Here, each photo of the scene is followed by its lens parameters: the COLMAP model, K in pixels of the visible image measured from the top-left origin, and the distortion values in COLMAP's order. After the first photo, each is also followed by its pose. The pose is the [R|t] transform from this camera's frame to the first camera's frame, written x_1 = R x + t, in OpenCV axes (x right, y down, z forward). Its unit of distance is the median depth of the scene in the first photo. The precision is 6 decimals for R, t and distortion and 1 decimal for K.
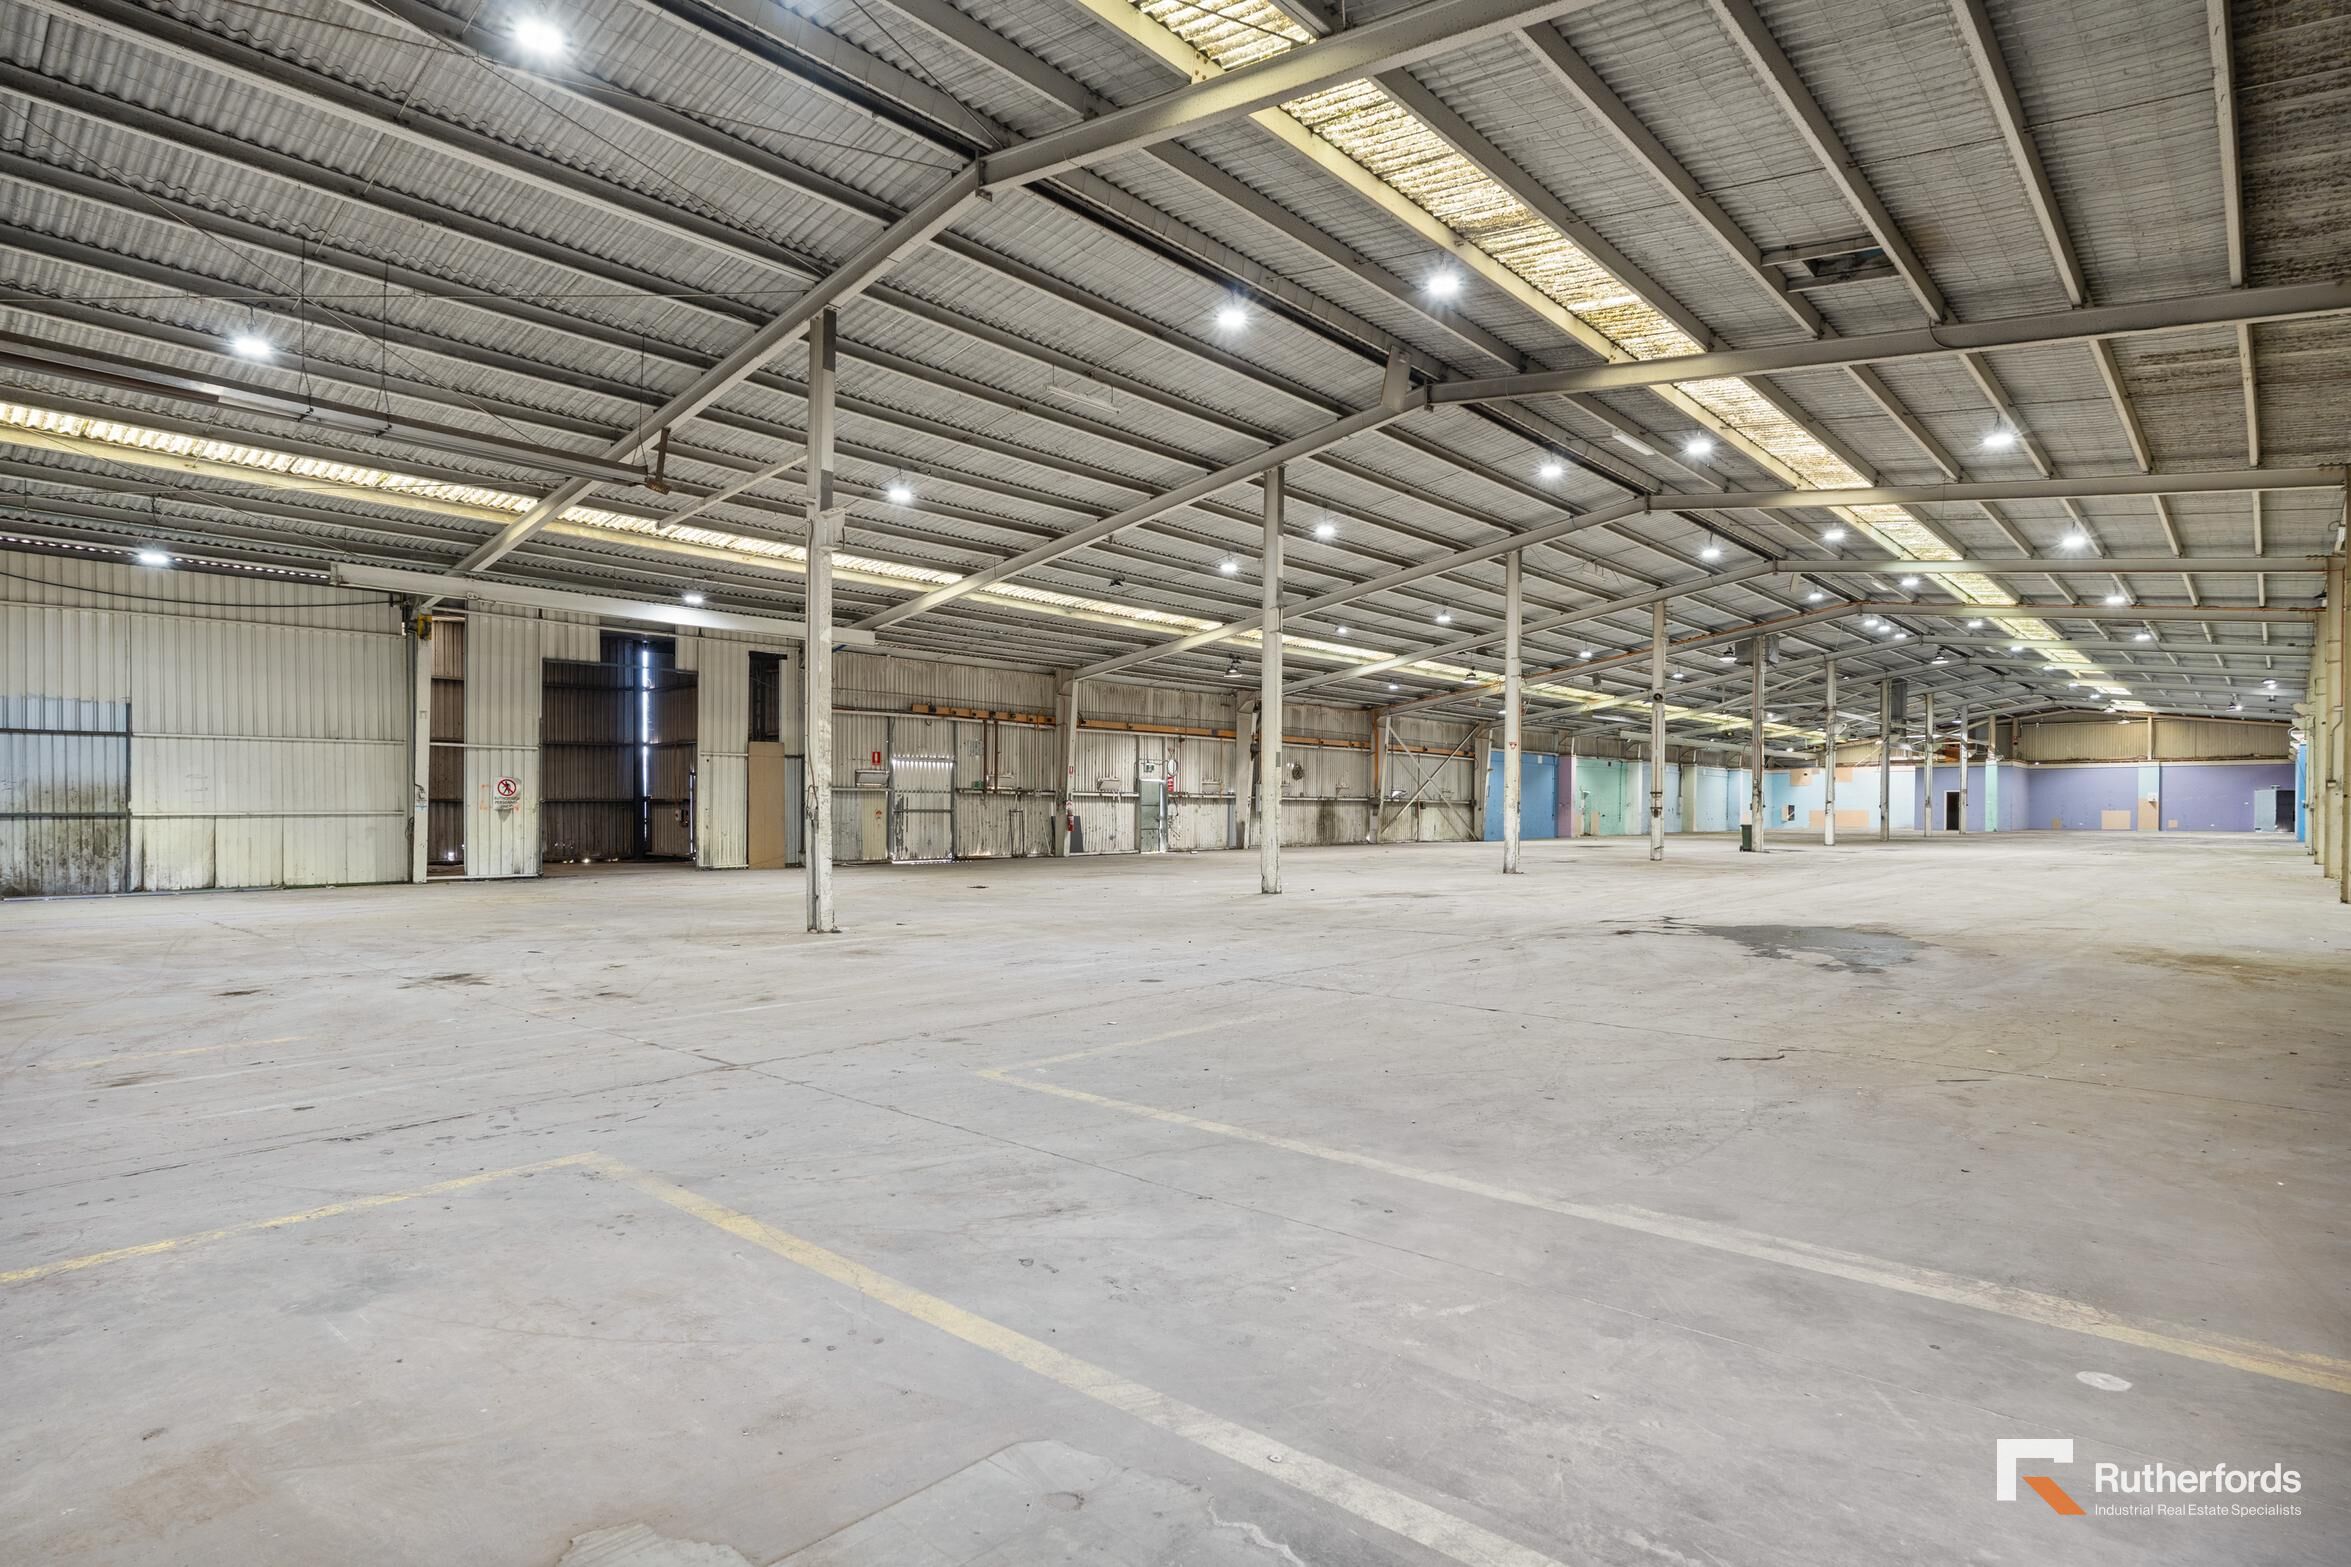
lens RADIAL K [[1201.8, 0, 1165.7], [0, 1201.8, 889.6], [0, 0, 1]] dist [-0.010968, 0.005653]
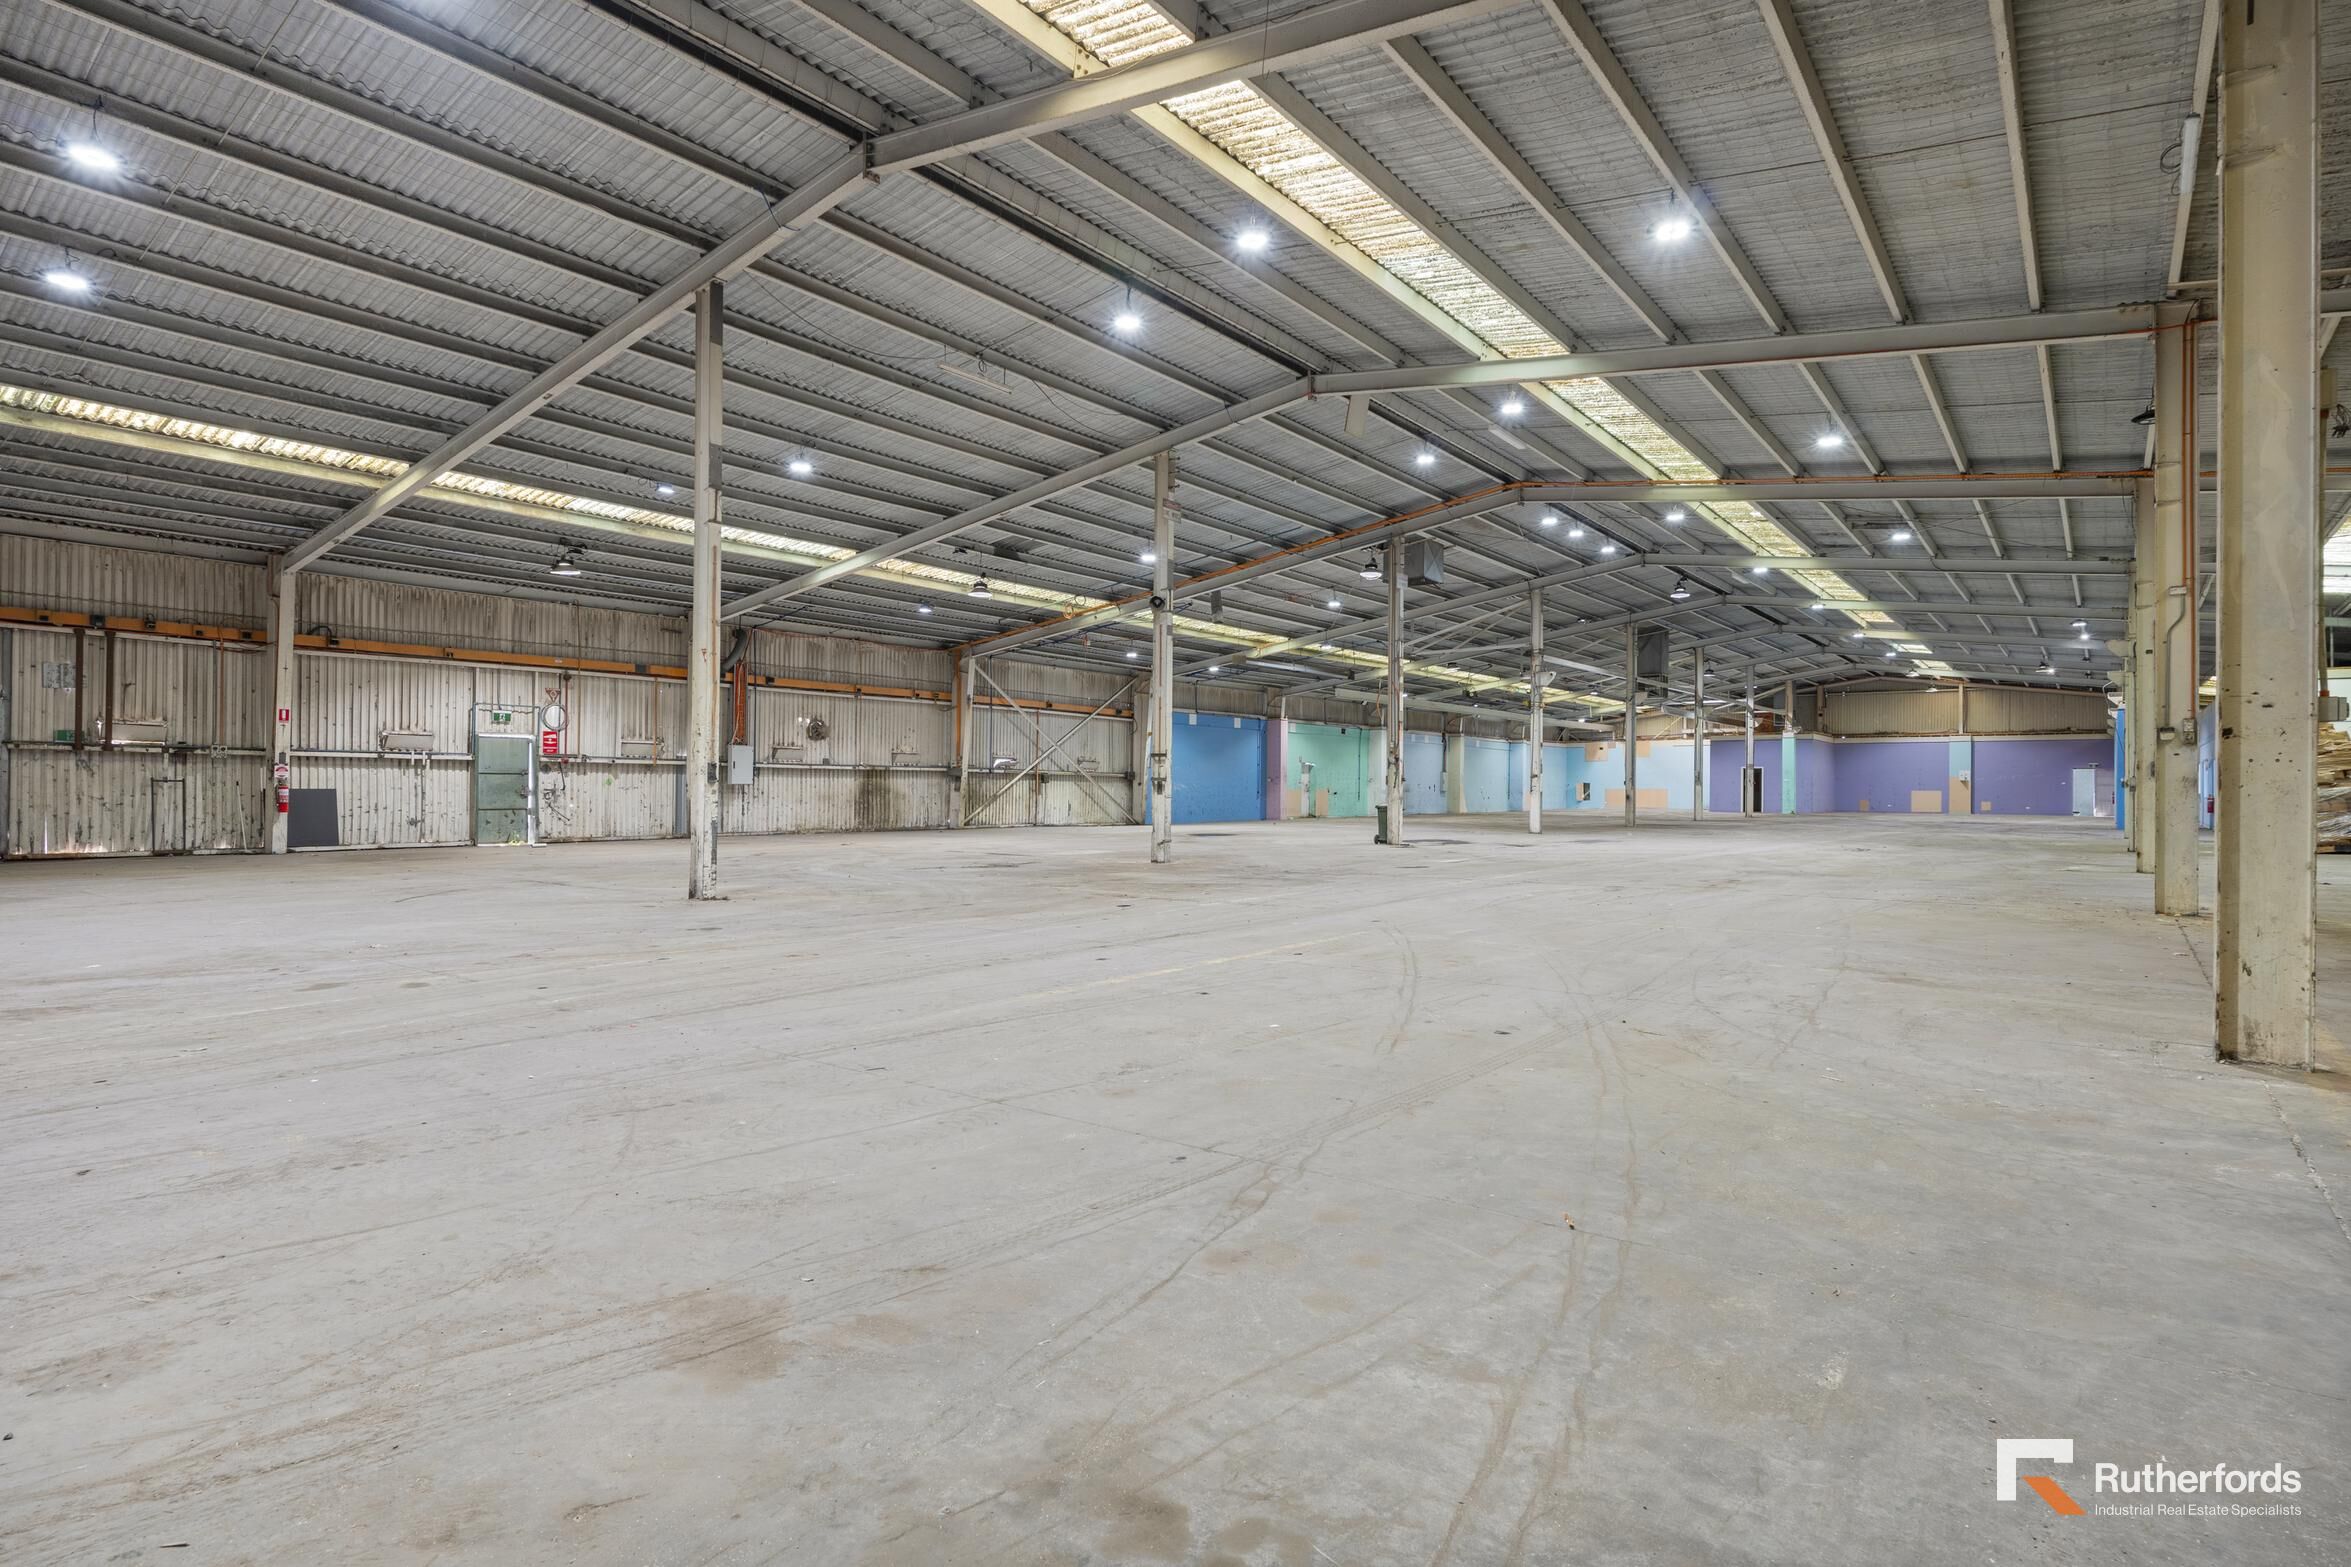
lens RADIAL K [[1201.8, 0, 1169.3], [0, 1201.8, 784.7], [0, 0, 1]] dist [-0.010968, 0.005653]
pose [[0.996193, 0.005195, 0.087025, 0.151835], [0.000789, 0.997645, -0.068584, -0.009569], [-0.087176, 0.068392, 0.993843, 0.162344]]
